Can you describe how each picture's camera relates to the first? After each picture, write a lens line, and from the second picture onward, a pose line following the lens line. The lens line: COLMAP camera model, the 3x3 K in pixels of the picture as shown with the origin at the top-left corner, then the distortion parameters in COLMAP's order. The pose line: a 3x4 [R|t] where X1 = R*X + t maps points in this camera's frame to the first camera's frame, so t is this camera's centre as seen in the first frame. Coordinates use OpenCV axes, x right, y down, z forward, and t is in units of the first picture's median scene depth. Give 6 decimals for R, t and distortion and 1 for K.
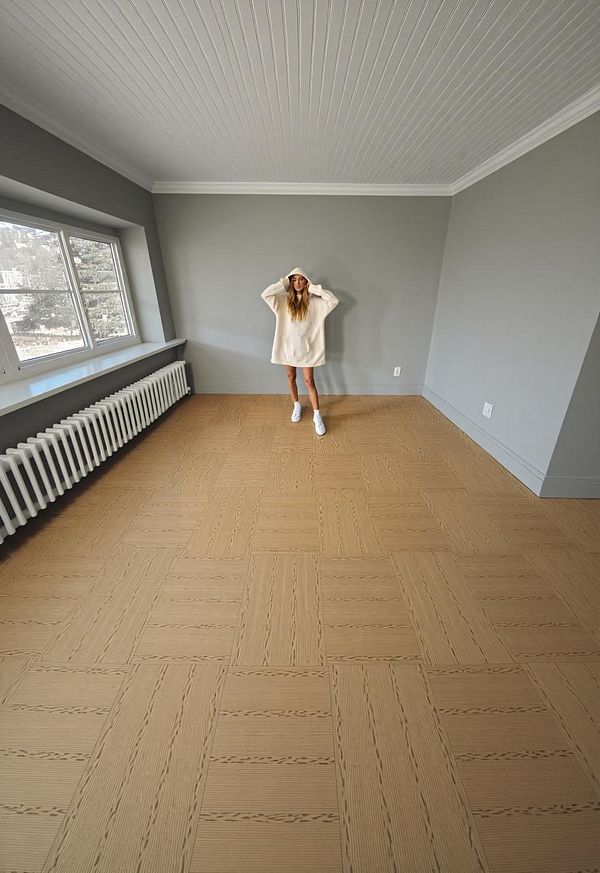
lens RADIAL K [[344.9, 0, 300.0], [0, 344.9, 436.5], [0, 0, 1]] dist [0.001107, 0.000086]
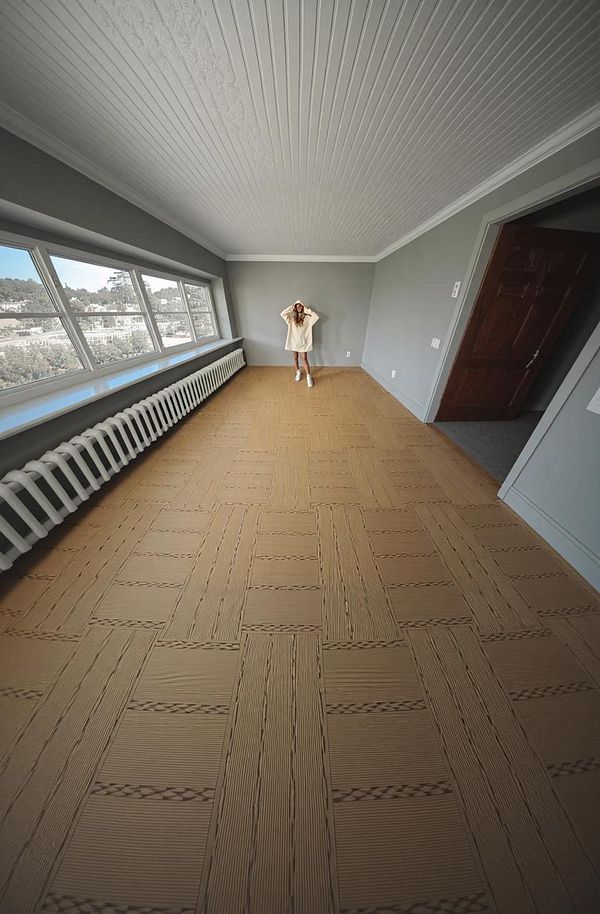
lens RADIAL K [[268.8, 0, 300.0], [0, 268.8, 457.0], [0, 0, 1]] dist [-0.000479, -0.000015]
pose [[0.999803, -0.008514, 0.017916, -0.033363], [0.006799, 0.995577, 0.093700, 0.262896], [-0.018635, -0.093560, 0.995439, -0.615900]]
